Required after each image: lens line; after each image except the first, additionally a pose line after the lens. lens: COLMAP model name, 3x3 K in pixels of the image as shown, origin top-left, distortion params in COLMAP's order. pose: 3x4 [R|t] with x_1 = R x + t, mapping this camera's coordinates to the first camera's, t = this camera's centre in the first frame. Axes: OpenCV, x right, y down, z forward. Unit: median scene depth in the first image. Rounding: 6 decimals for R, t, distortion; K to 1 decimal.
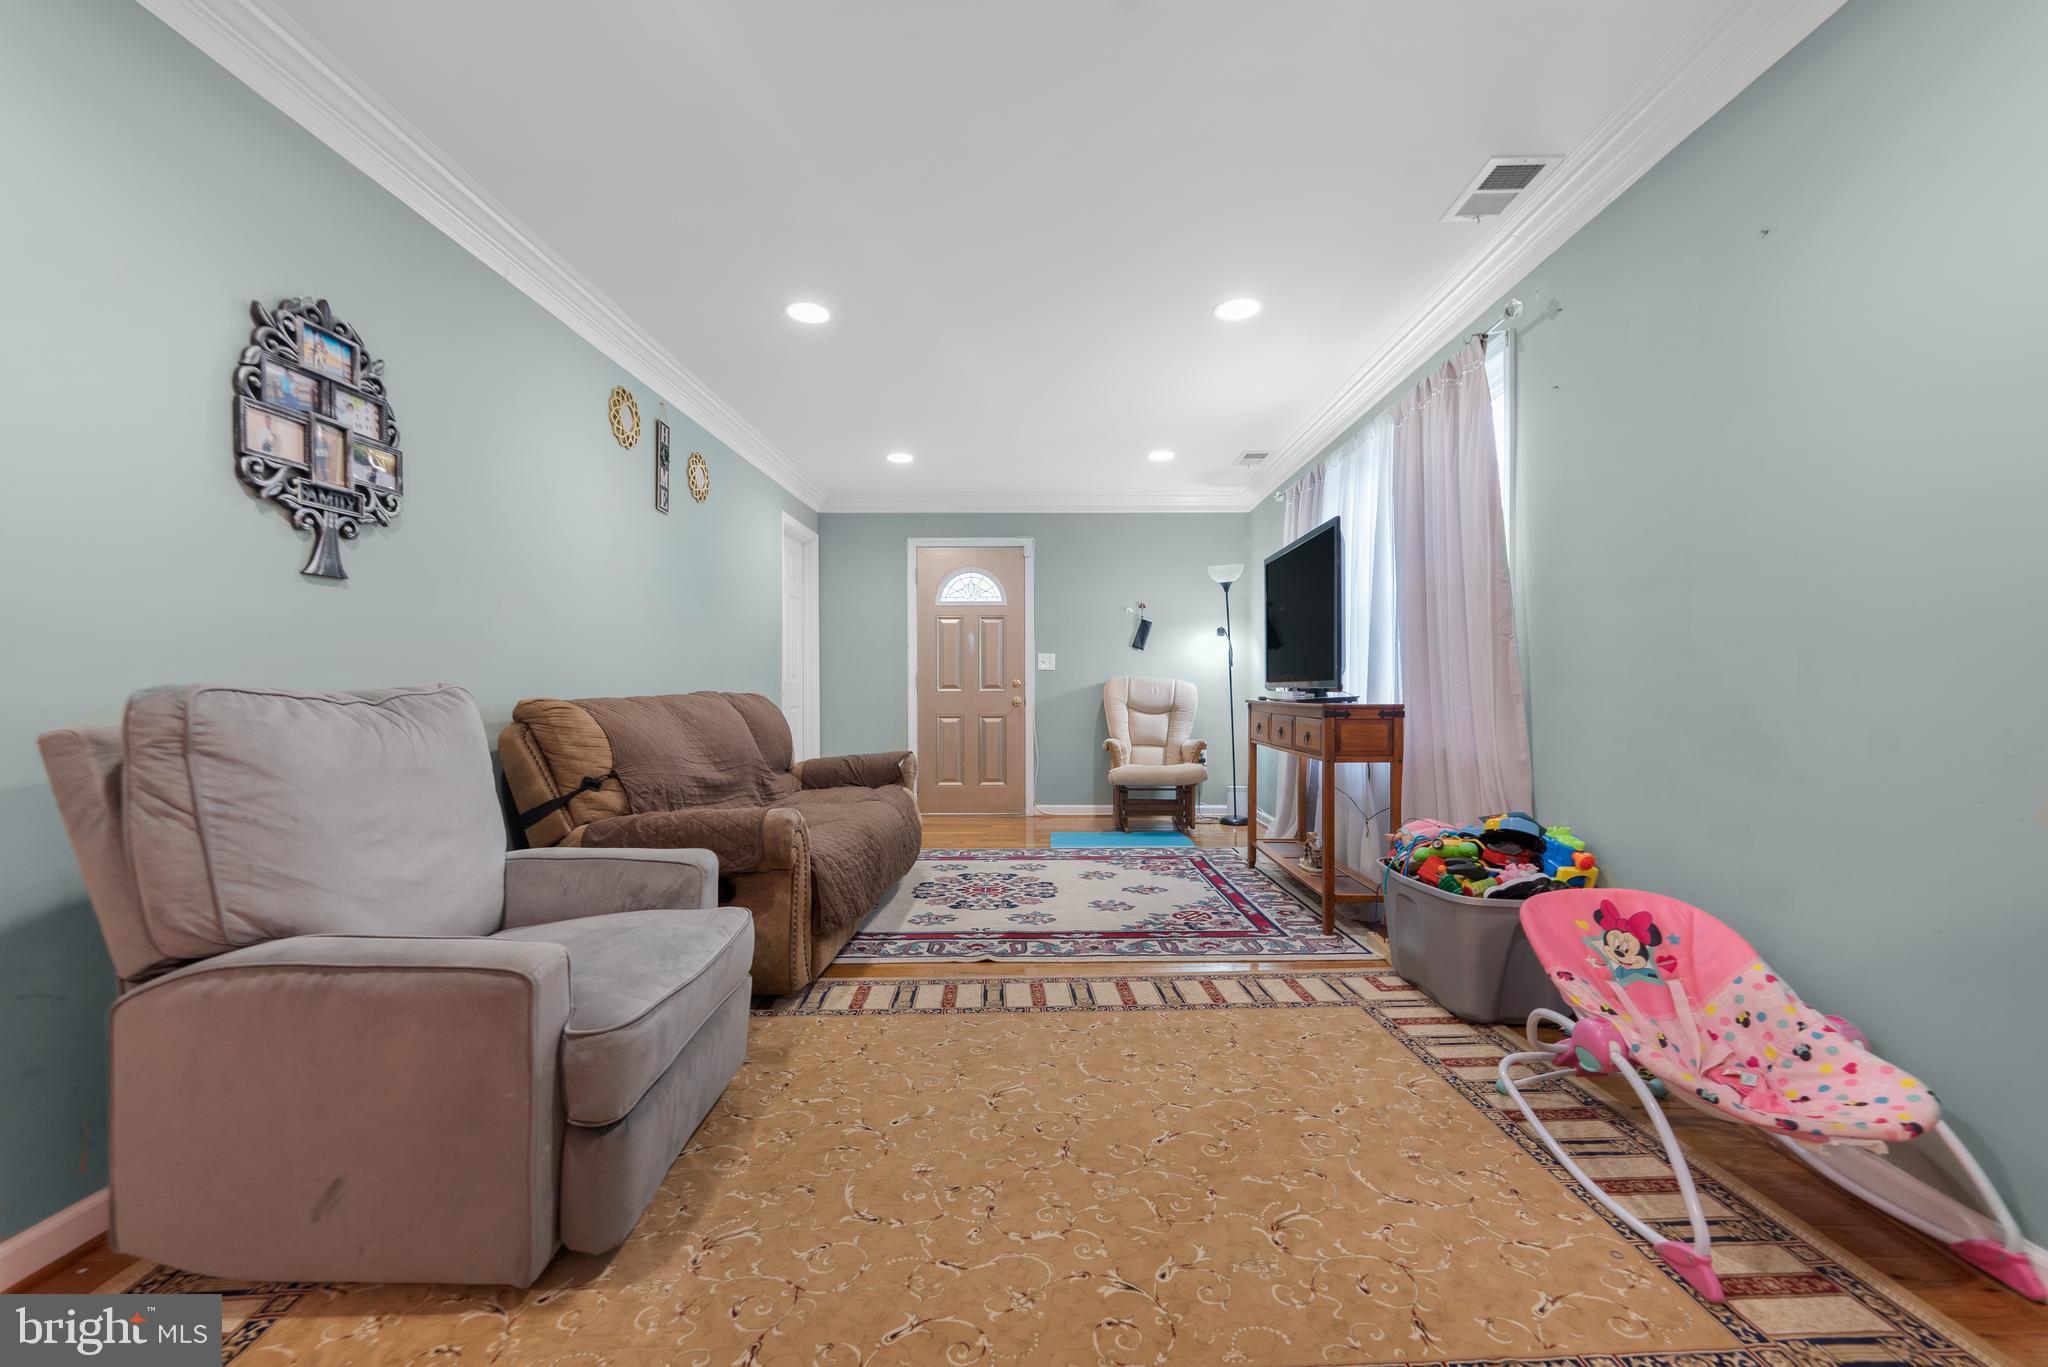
lens RADIAL K [[836.4, 0, 1027.5], [0, 836.4, 687.1], [0, 0, 1]] dist [0.012295, -0.000164]
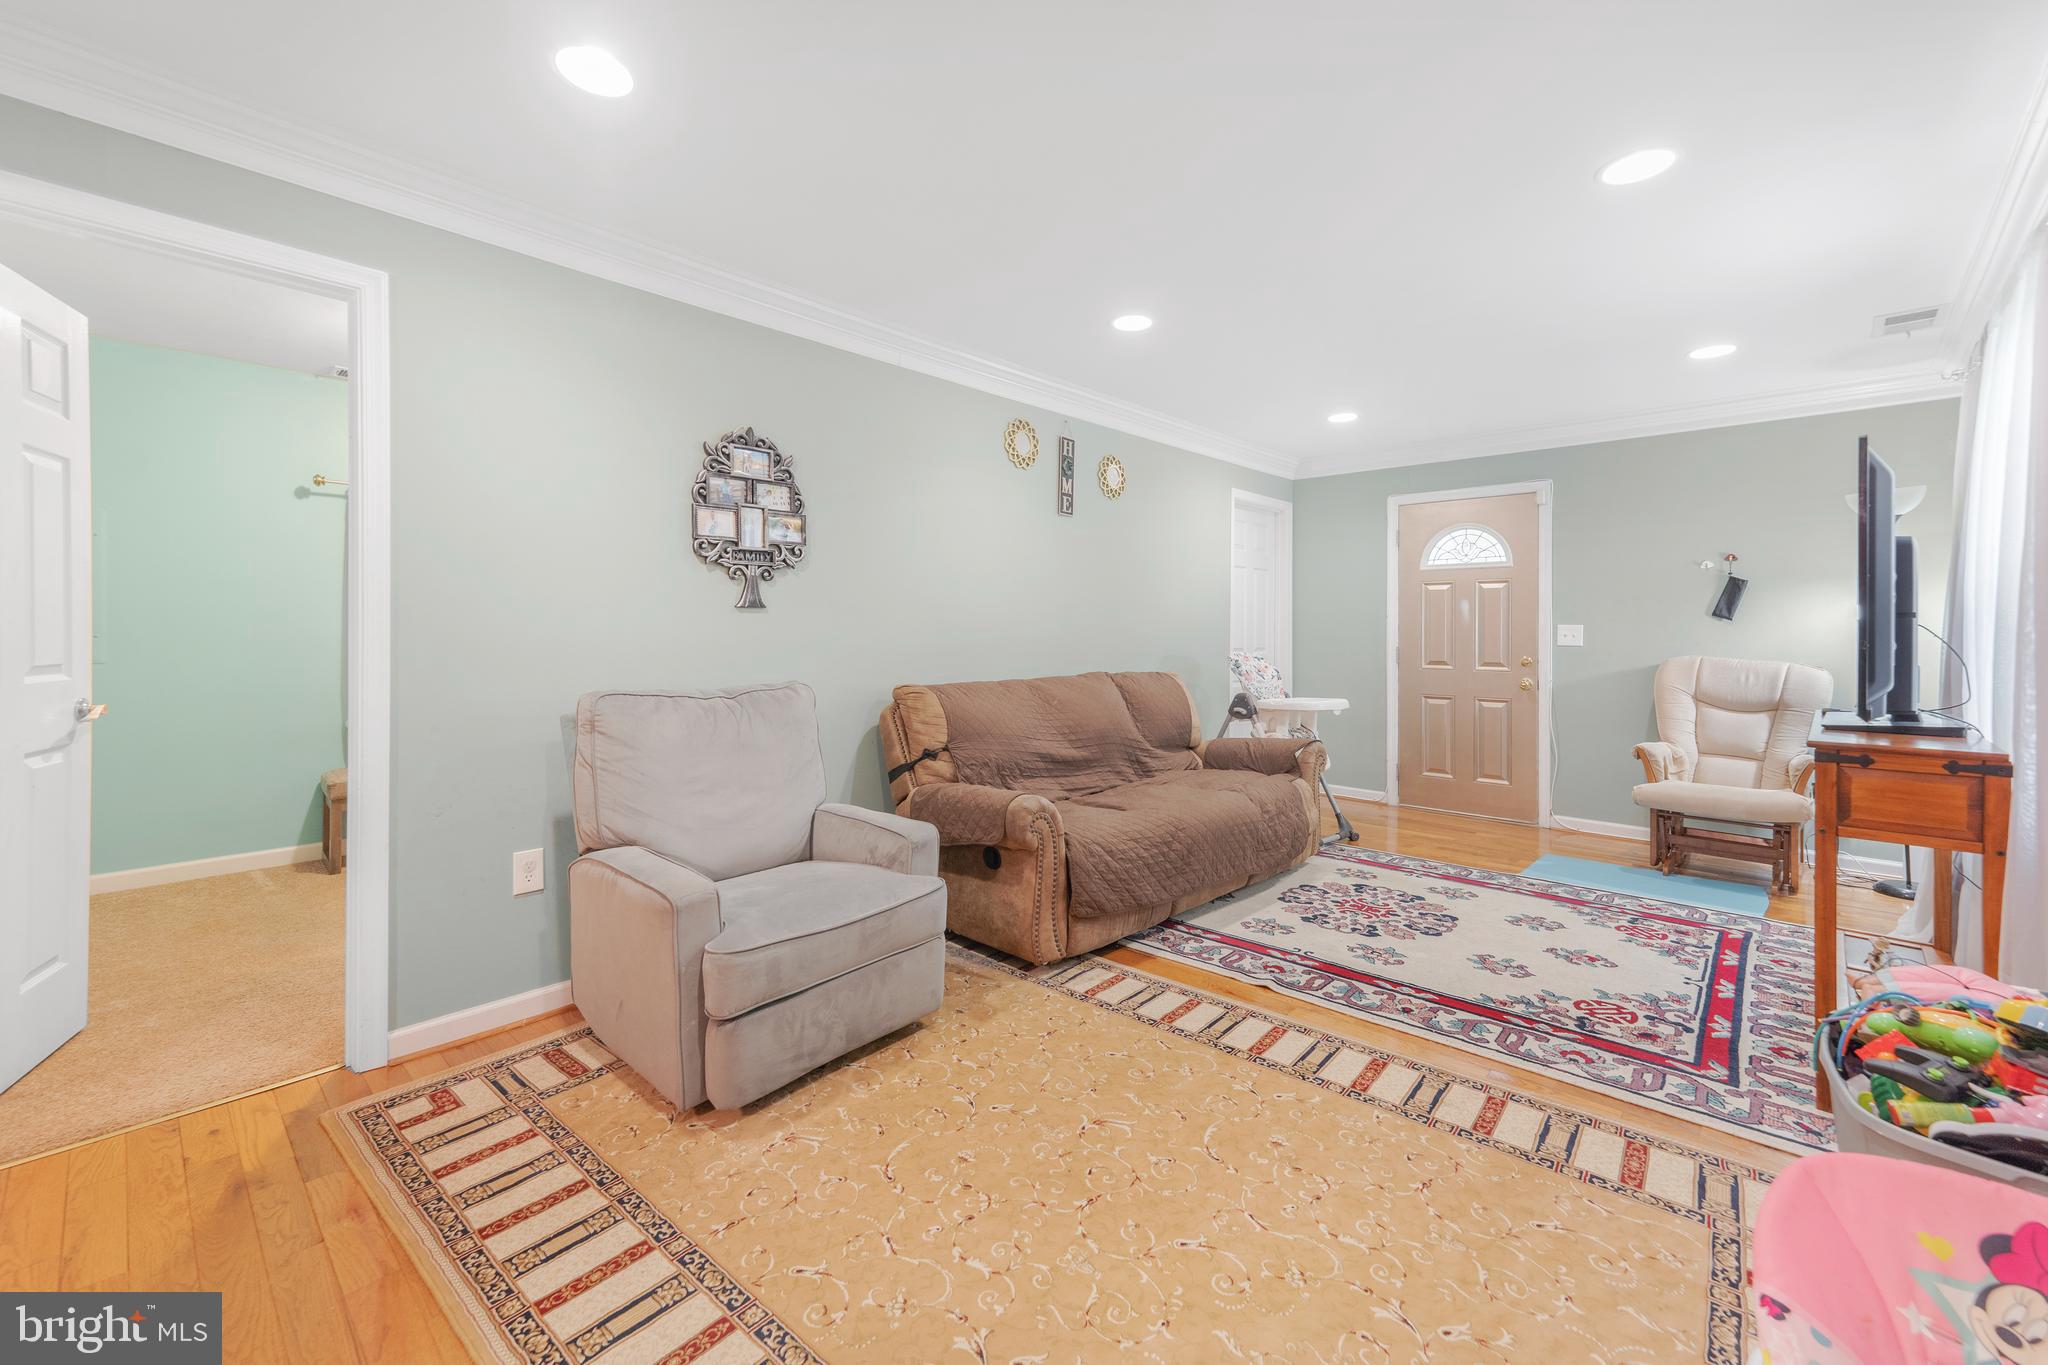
lens RADIAL K [[841.4, 0, 1021.6], [0, 841.4, 635.6], [0, 0, 1]] dist [0.019139, -0.000044]
pose [[0.740205, 0.009258, -0.672318, 0.365994], [-0.008677, 0.999953, 0.004217, -0.059158], [0.672325, 0.002712, 0.740251, 0.129525]]
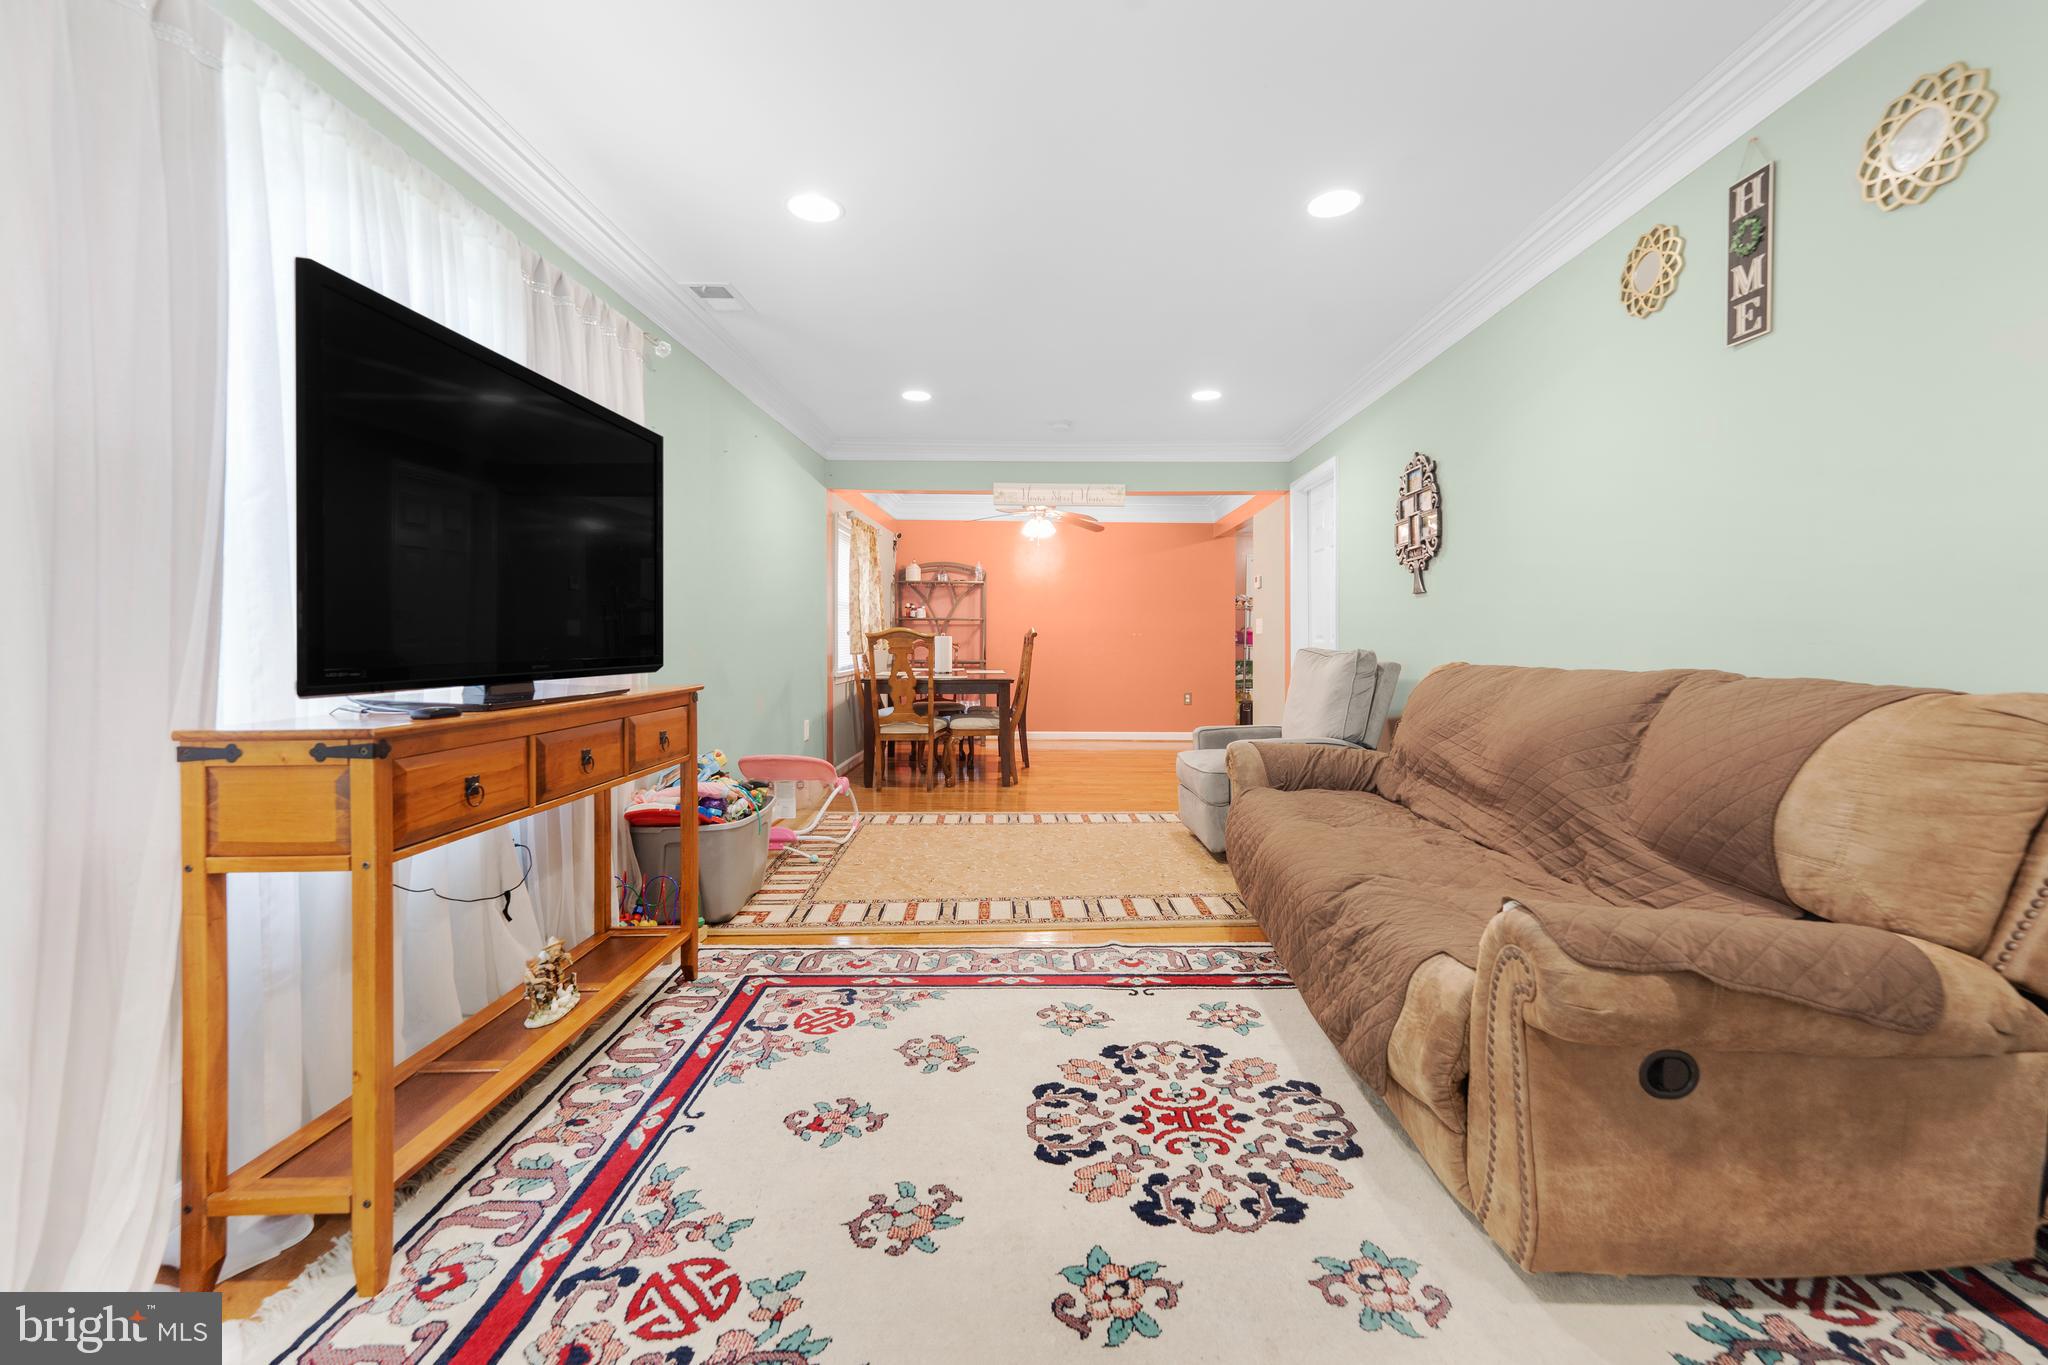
lens RADIAL K [[833.6, 0, 1041.9], [0, 833.6, 637.8], [0, 0, 1]] dist [0.016766, -0.000136]
pose [[-0.999869, 0.007111, -0.014528, 0.042801], [0.007102, 0.999975, 0.000617, -0.022816], [0.014532, 0.000514, -0.999894, 1.909541]]
